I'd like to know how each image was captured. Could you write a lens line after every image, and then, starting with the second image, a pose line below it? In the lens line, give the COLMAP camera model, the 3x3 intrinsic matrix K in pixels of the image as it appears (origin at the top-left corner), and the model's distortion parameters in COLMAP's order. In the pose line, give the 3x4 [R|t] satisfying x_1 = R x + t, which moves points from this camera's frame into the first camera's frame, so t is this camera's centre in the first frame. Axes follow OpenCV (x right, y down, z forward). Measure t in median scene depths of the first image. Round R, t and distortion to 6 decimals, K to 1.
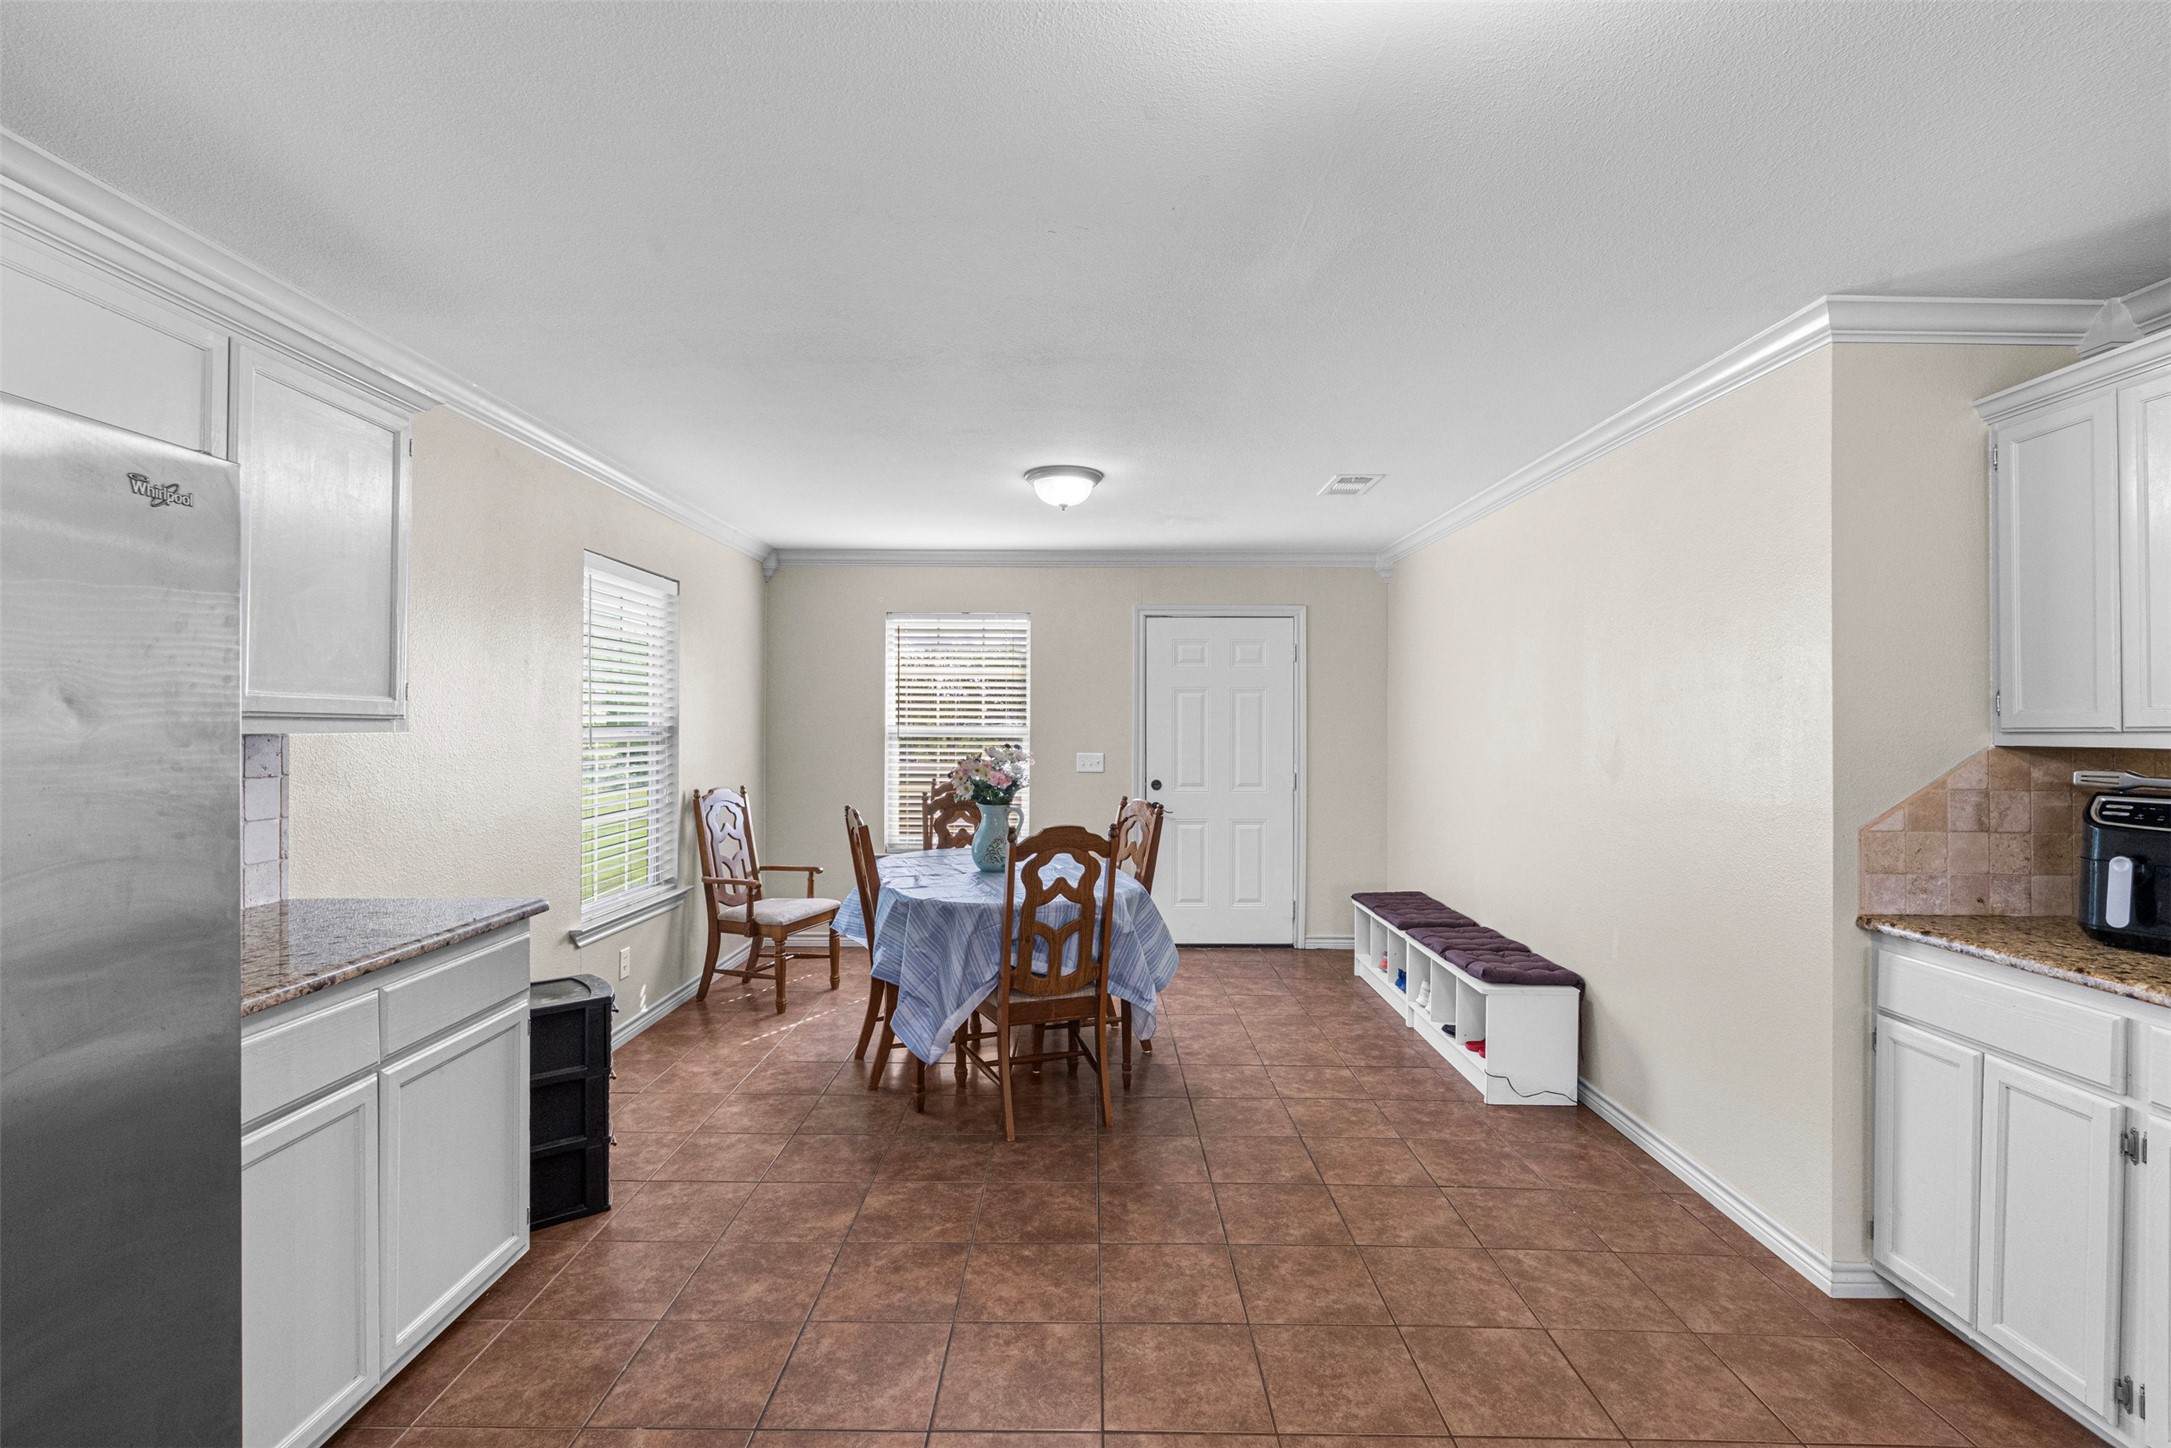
lens RADIAL K [[965.8, 0, 1075.6], [0, 965.8, 718.2], [0, 0, 1]] dist [-0.000966, 0.000012]
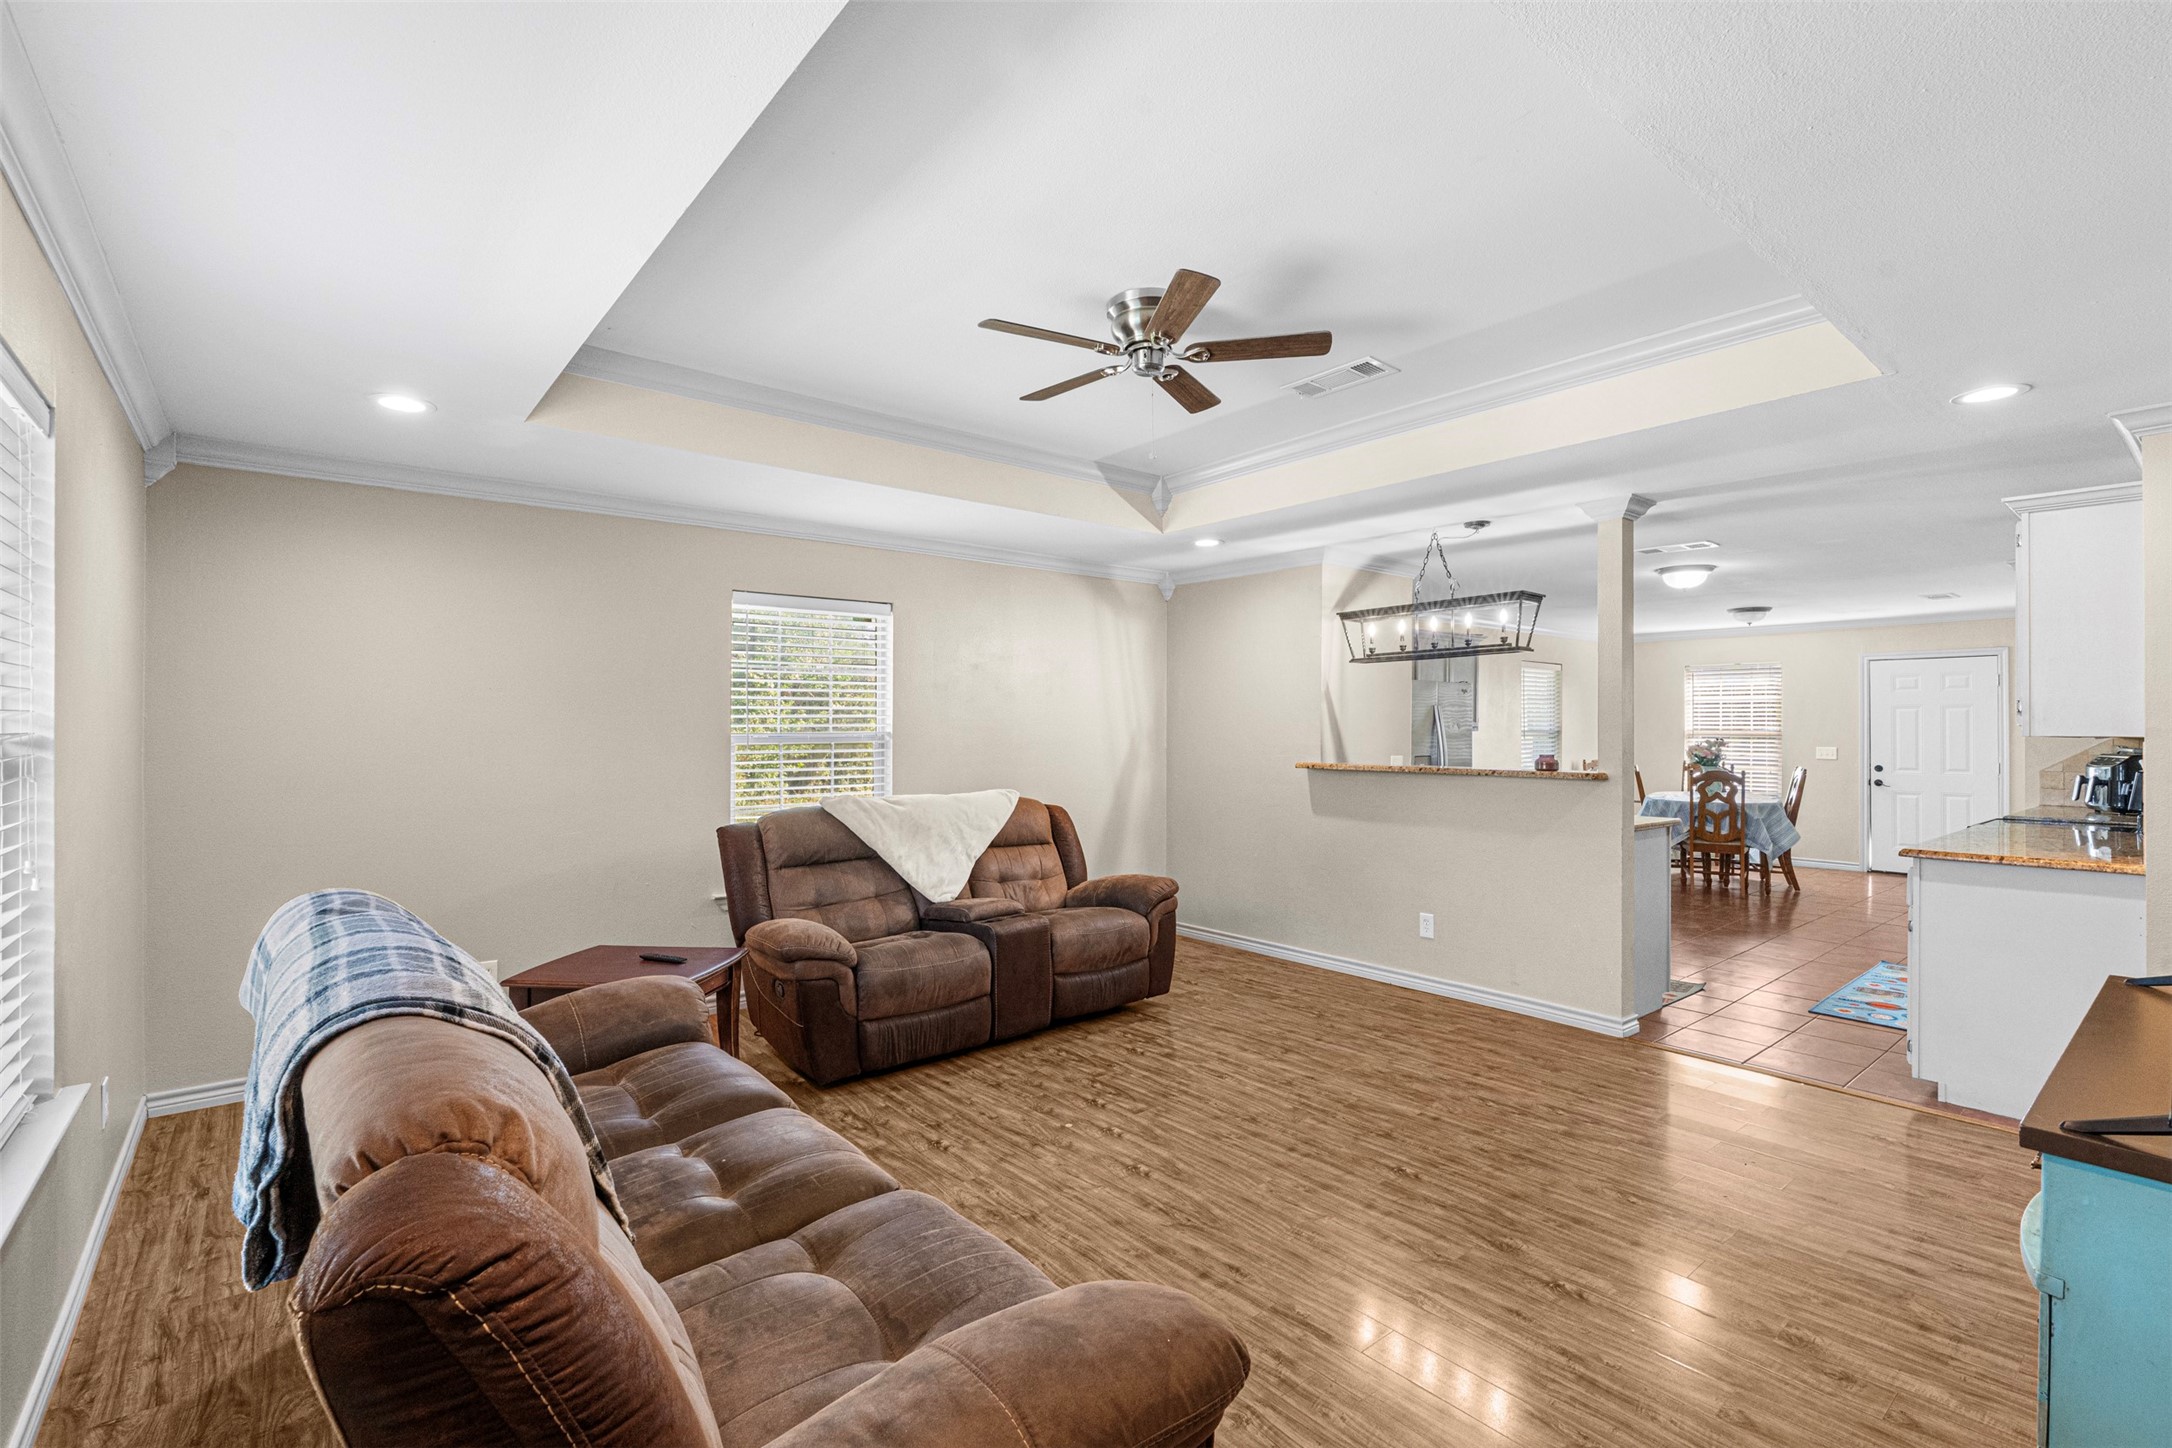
lens RADIAL K [[978.5, 0, 1080.7], [0, 978.5, 724.1], [0, 0, 1]] dist [-0.001759, 0.000055]
pose [[0.646412, -0.008602, -0.762940, 0.831217], [0.007207, 0.999961, -0.005168, -0.005945], [0.762954, -0.002158, 0.646449, -1.826588]]
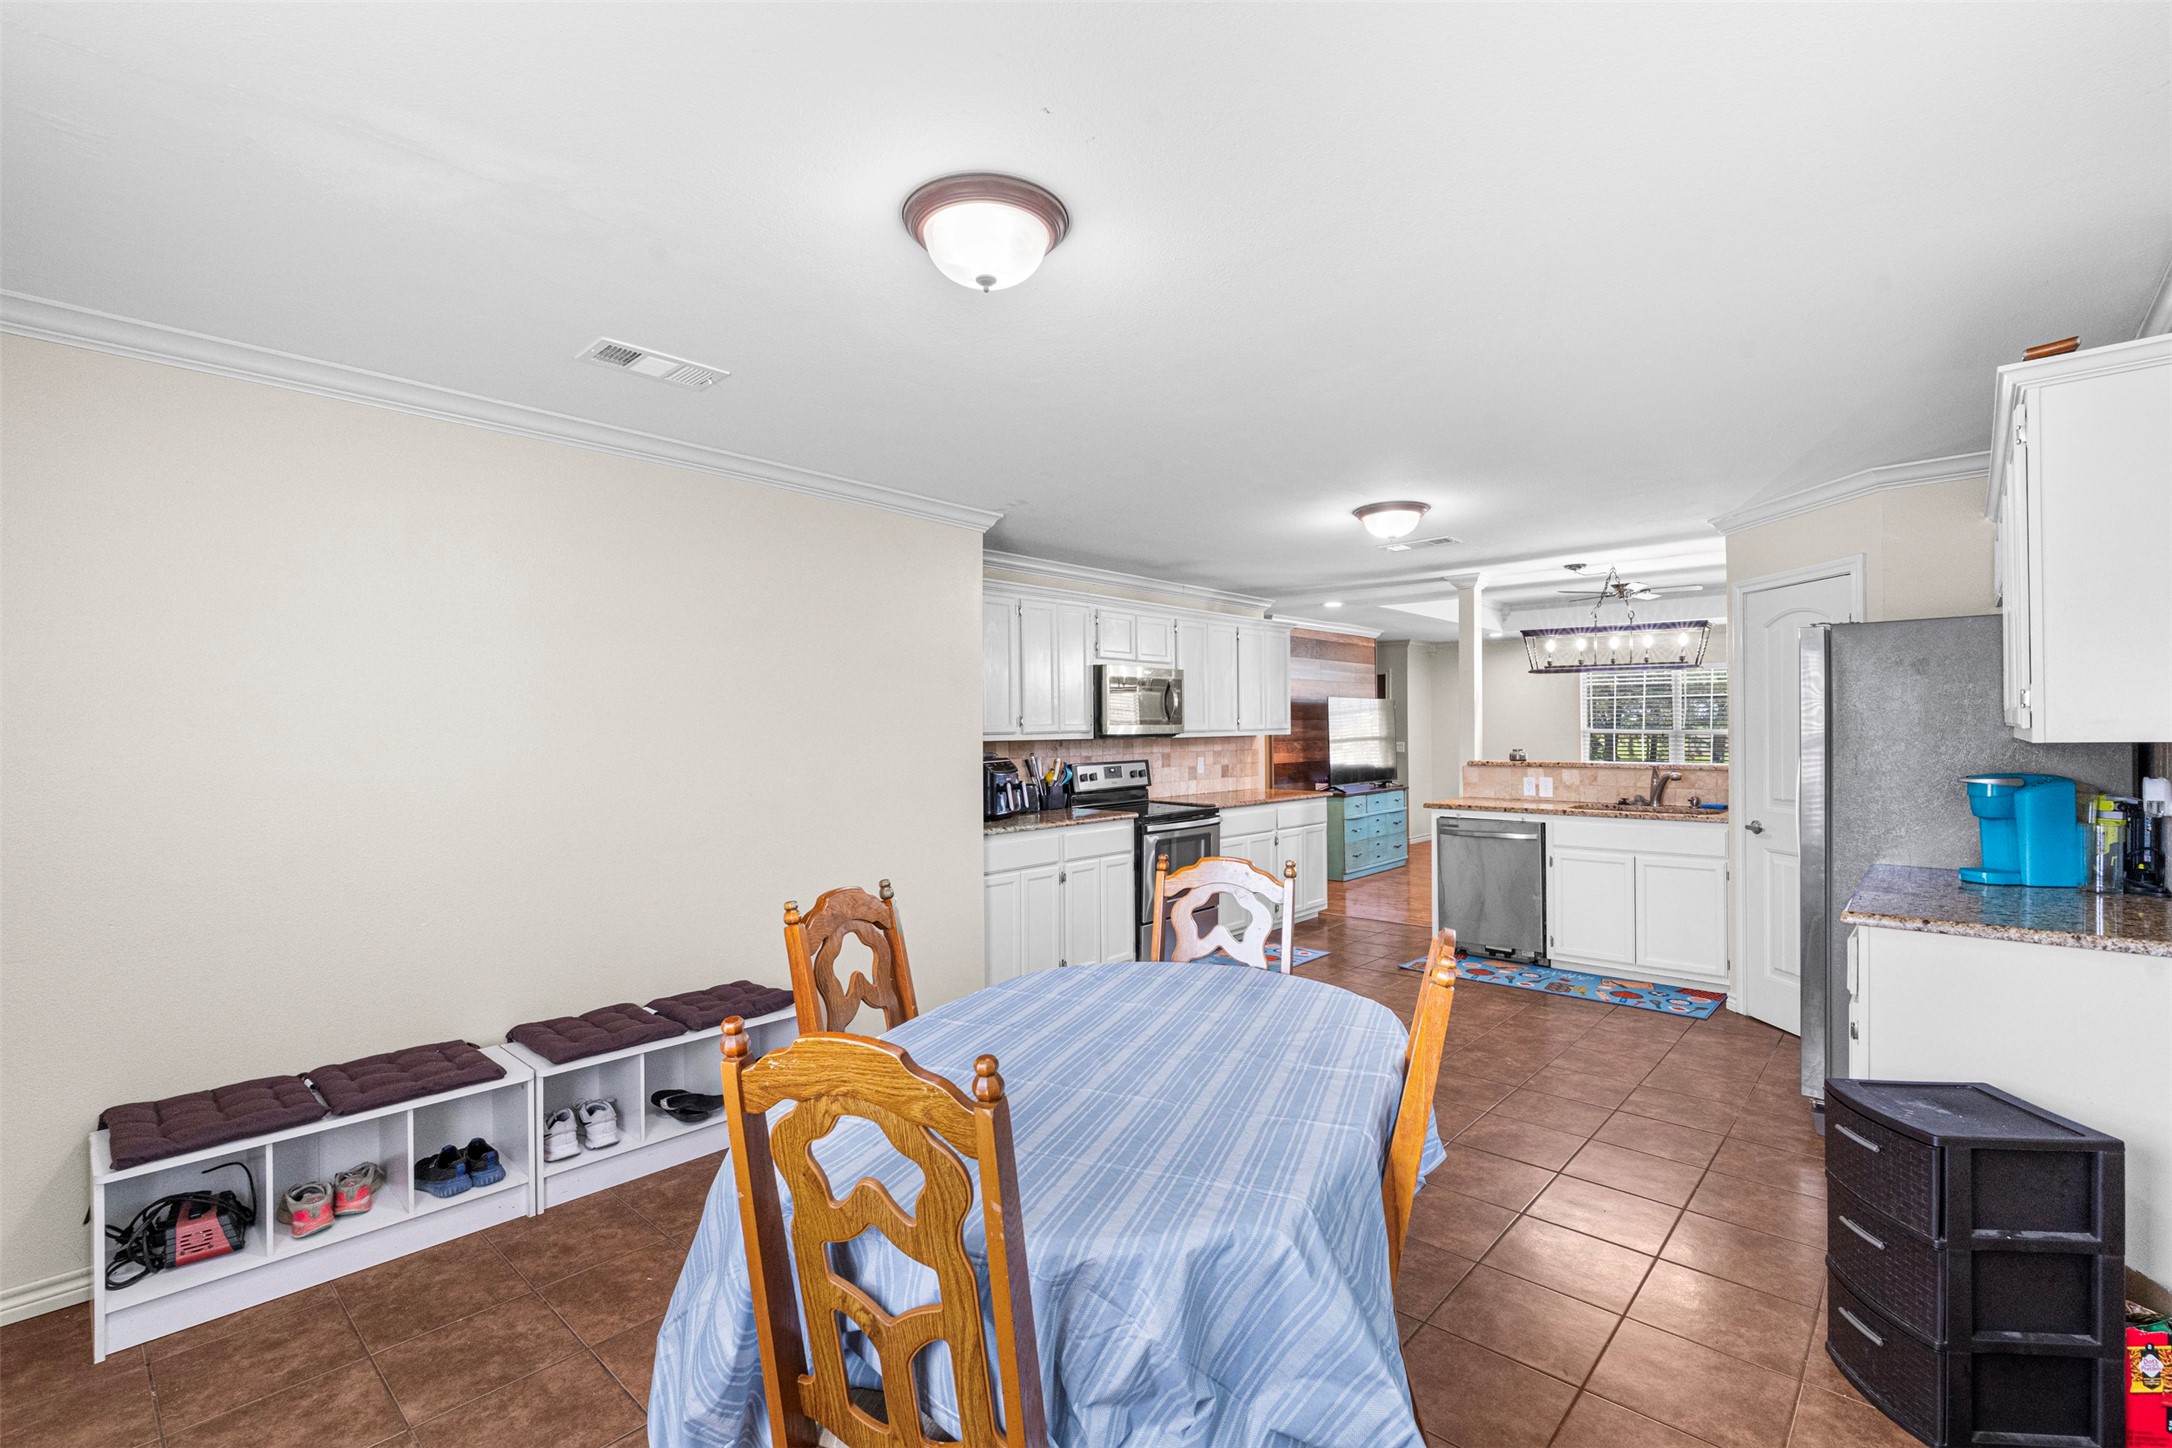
lens RADIAL K [[963.1, 0, 1084.3], [0, 963.1, 731.7], [0, 0, 1]] dist [-0.000030, 0.000283]
pose [[-0.747611, -0.002188, 0.664134, -0.456824], [-0.002898, 0.999996, 0.000031, 0.004502], [-0.664131, -0.001902, -0.747614, 1.661898]]
